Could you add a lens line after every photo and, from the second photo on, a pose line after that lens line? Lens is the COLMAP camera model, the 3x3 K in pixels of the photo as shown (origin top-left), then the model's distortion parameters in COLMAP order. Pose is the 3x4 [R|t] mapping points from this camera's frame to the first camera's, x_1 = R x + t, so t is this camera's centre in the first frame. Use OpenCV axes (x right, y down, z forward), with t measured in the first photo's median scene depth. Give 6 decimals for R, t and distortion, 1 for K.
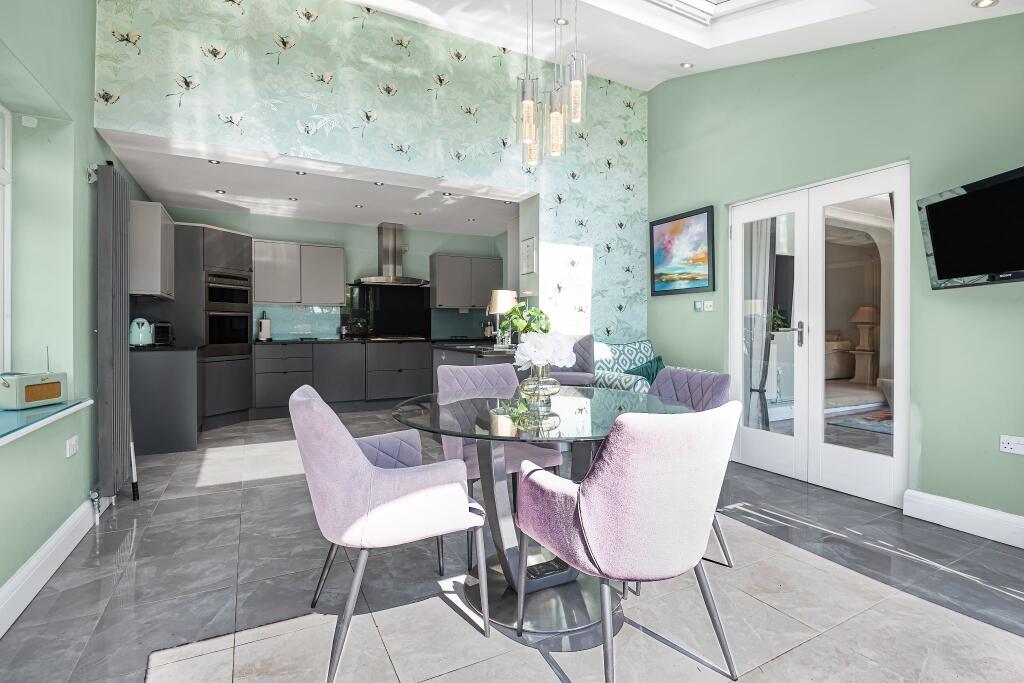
lens RADIAL K [[480.8, 0, 529.6], [0, 480.8, 329.7], [0, 0, 1]] dist [-0.001784, -0.012279]
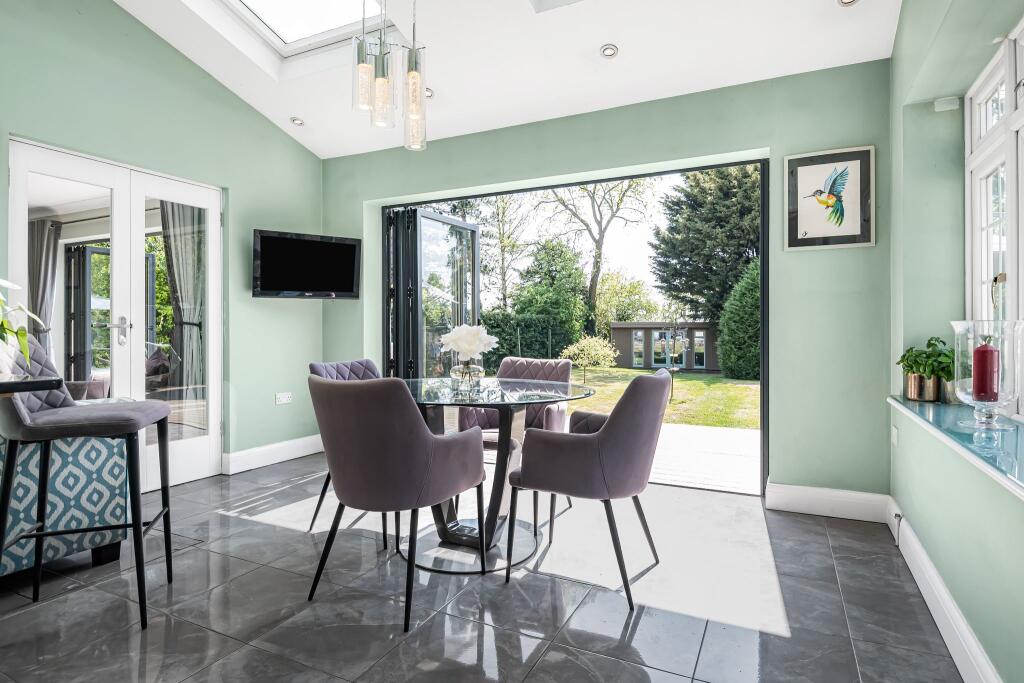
lens RADIAL K [[547.1, 0, 514.5], [0, 547.1, 334.0], [0, 0, 1]] dist [0.002092, 0.000066]
pose [[-0.559617, -0.002953, 0.828746, -0.778524], [0.006823, 0.999943, 0.008170, 0.013235], [-0.828723, 0.010226, -0.559565, 1.146065]]
